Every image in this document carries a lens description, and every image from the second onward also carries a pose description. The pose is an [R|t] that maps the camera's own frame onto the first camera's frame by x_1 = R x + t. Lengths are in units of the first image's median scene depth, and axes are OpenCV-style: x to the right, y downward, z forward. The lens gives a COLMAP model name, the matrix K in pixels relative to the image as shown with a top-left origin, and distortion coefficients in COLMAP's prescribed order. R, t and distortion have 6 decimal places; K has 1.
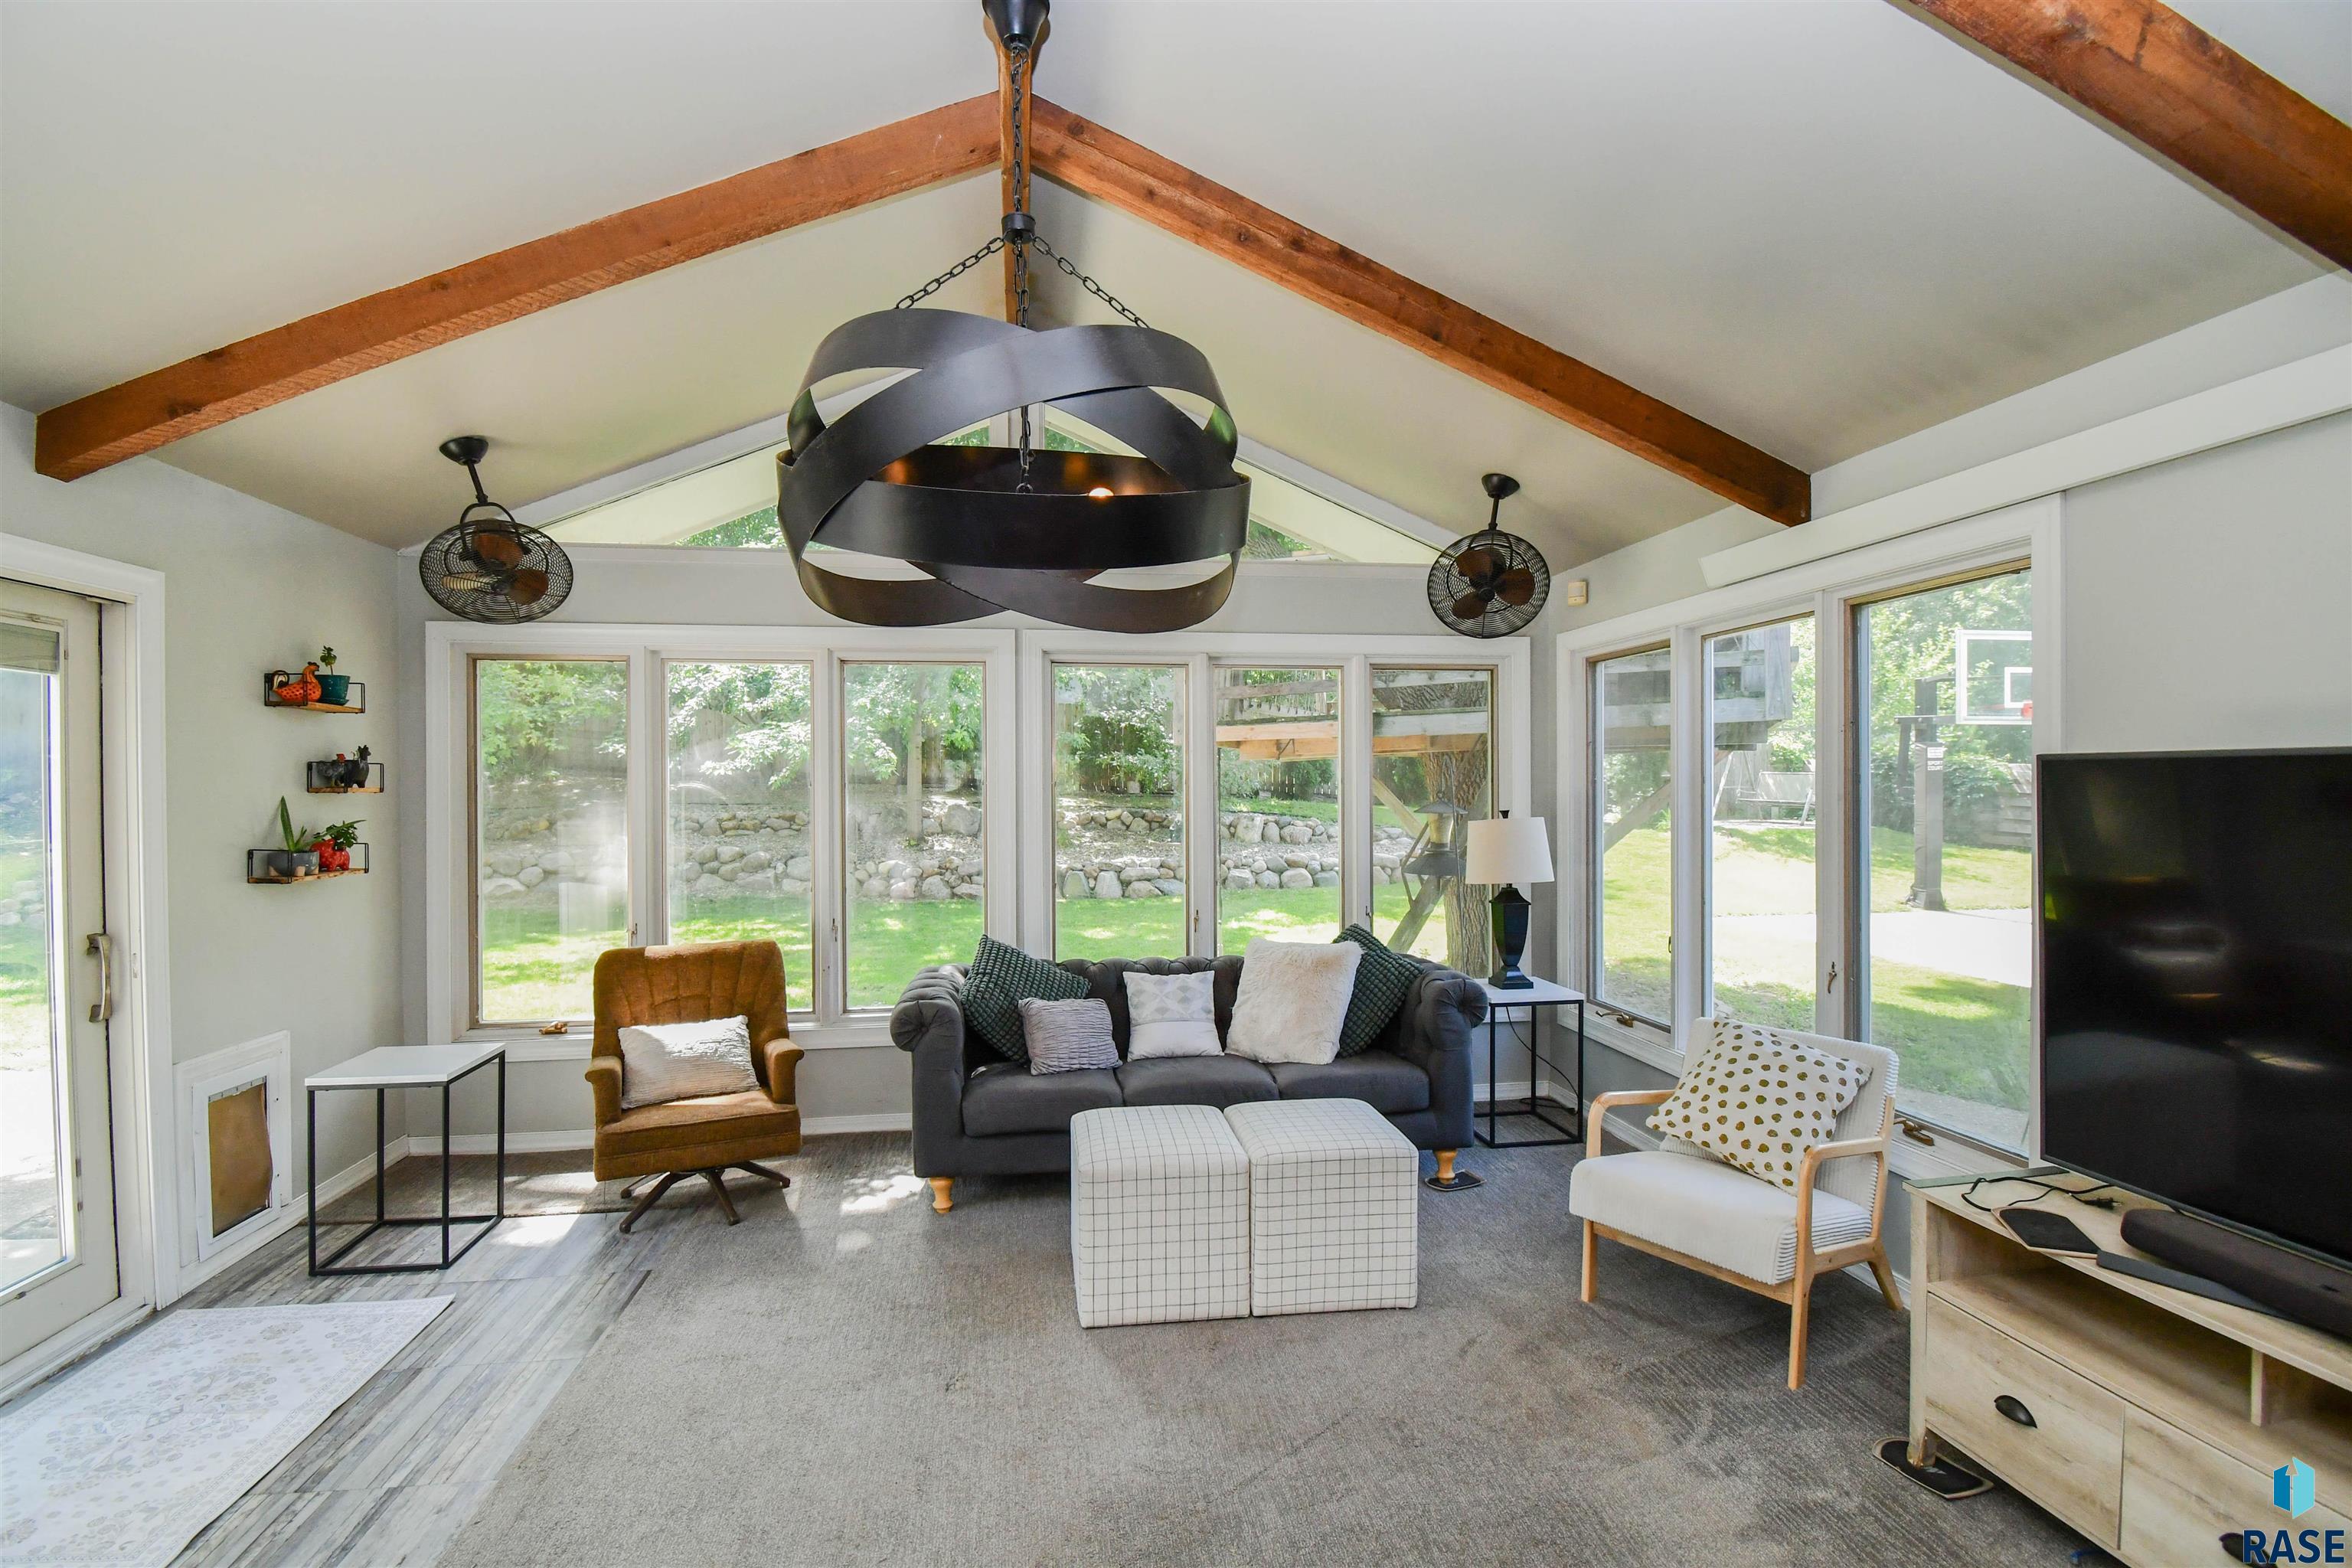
lens RADIAL K [[1054.0, 0, 1161.8], [0, 1054.0, 790.2], [0, 0, 1]] dist [0.019359, -0.024650]
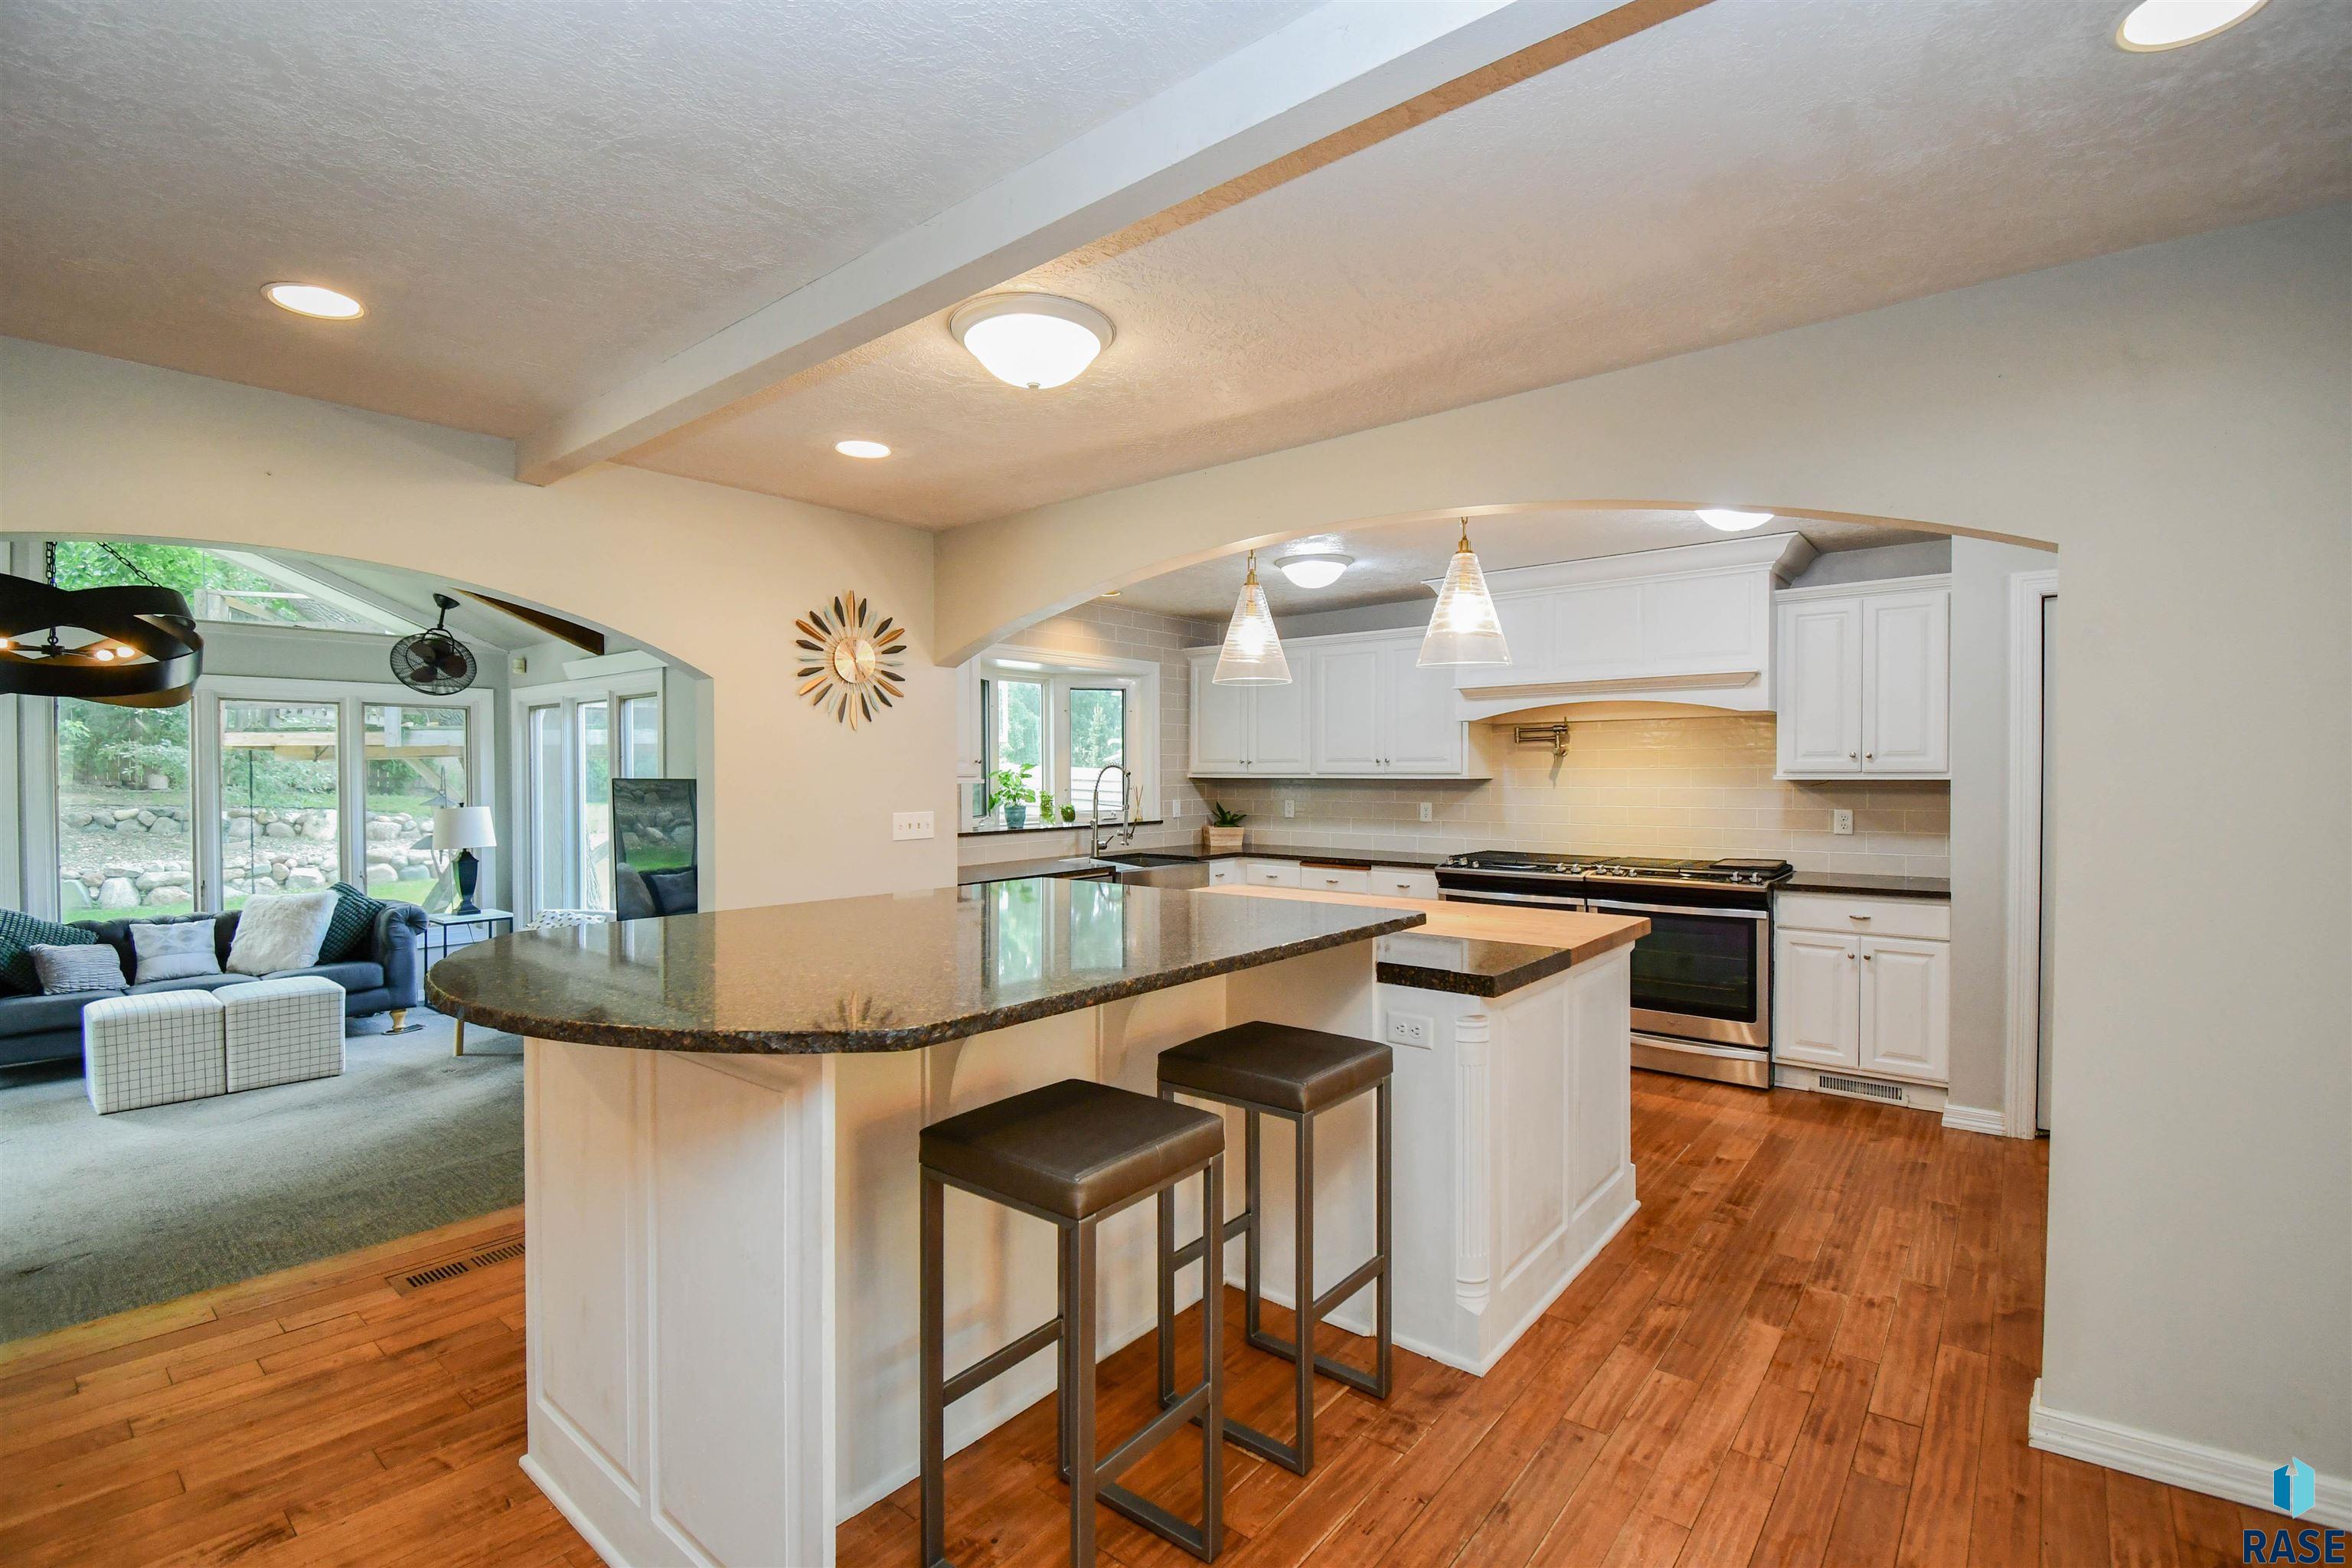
lens RADIAL K [[1054.0, 0, 1161.8], [0, 1054.0, 790.2], [0, 0, 1]] dist [0.019359, -0.024650]
pose [[0.744490, -0.007389, 0.667593, 0.058203], [0.001352, 0.999953, 0.009561, -0.015695], [-0.667632, -0.006215, 0.744465, -0.996057]]
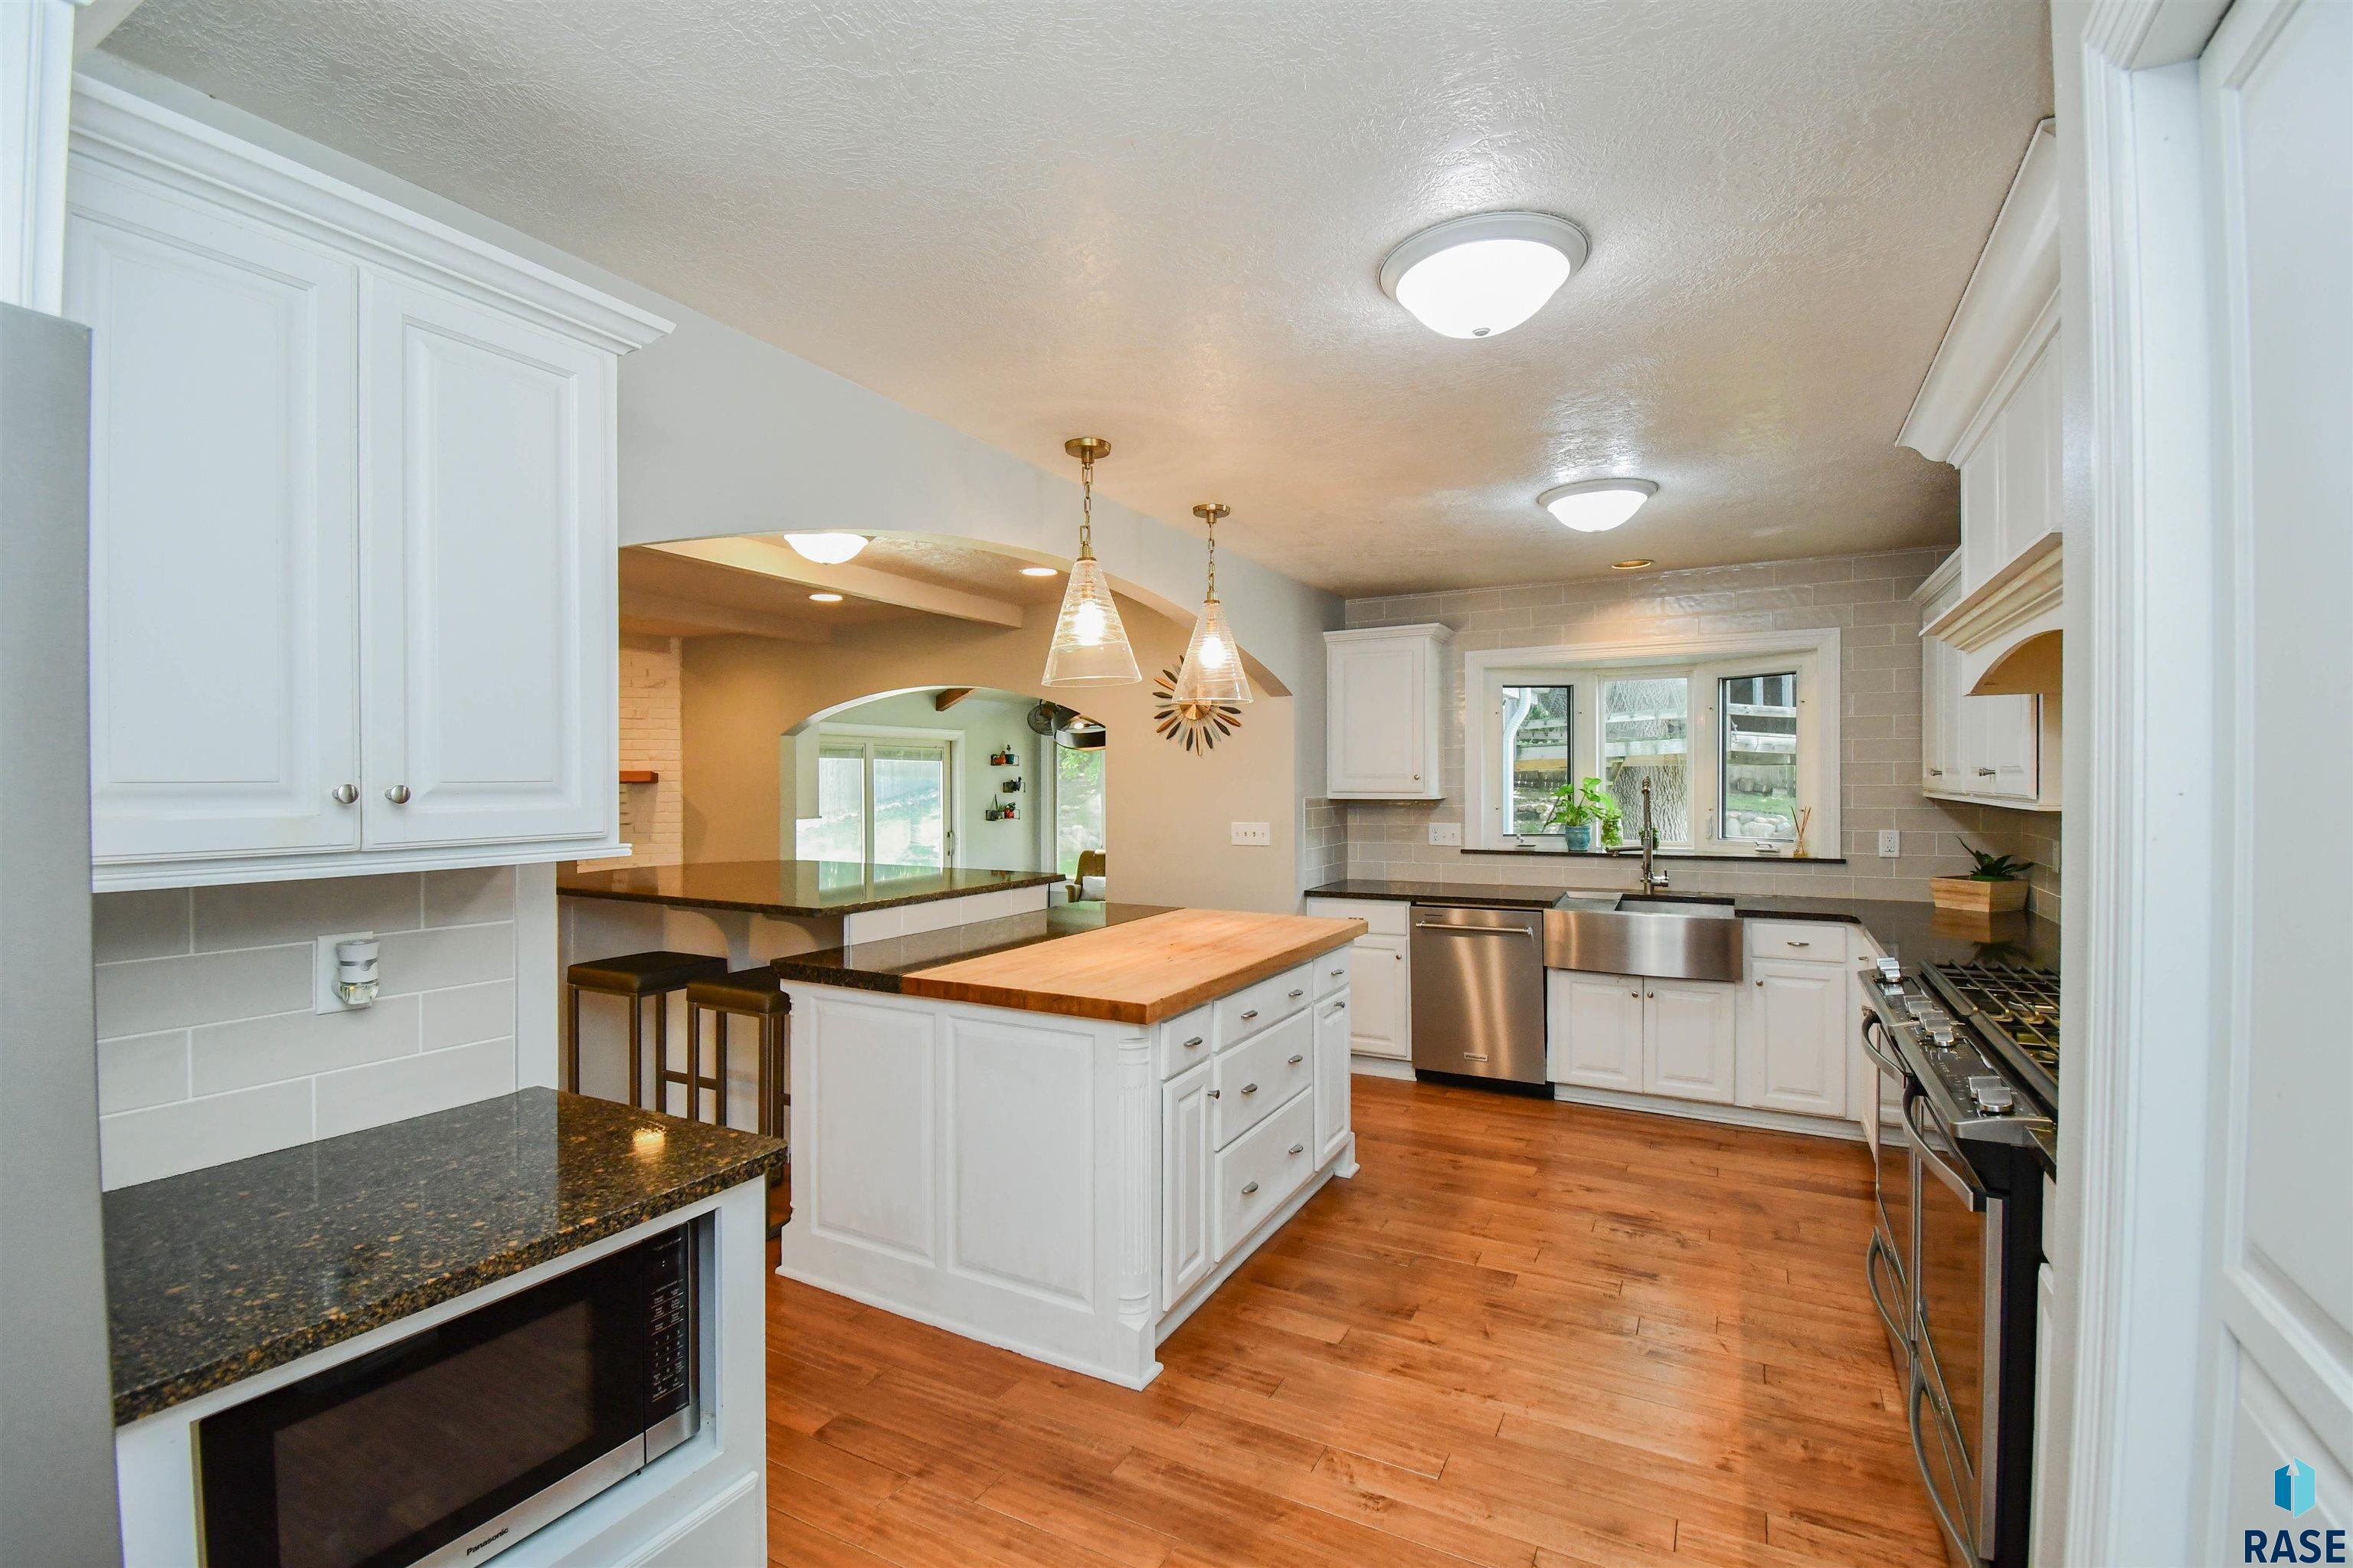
lens RADIAL K [[1054.4, 0, 1162.3], [0, 1054.4, 790.2], [0, 0, 1]] dist [0.019359, -0.024650]
pose [[0.796329, 0.009115, -0.604796, 1.352829], [-0.003463, 0.999939, 0.010511, -0.036518], [0.604854, -0.006275, 0.796311, -1.112794]]
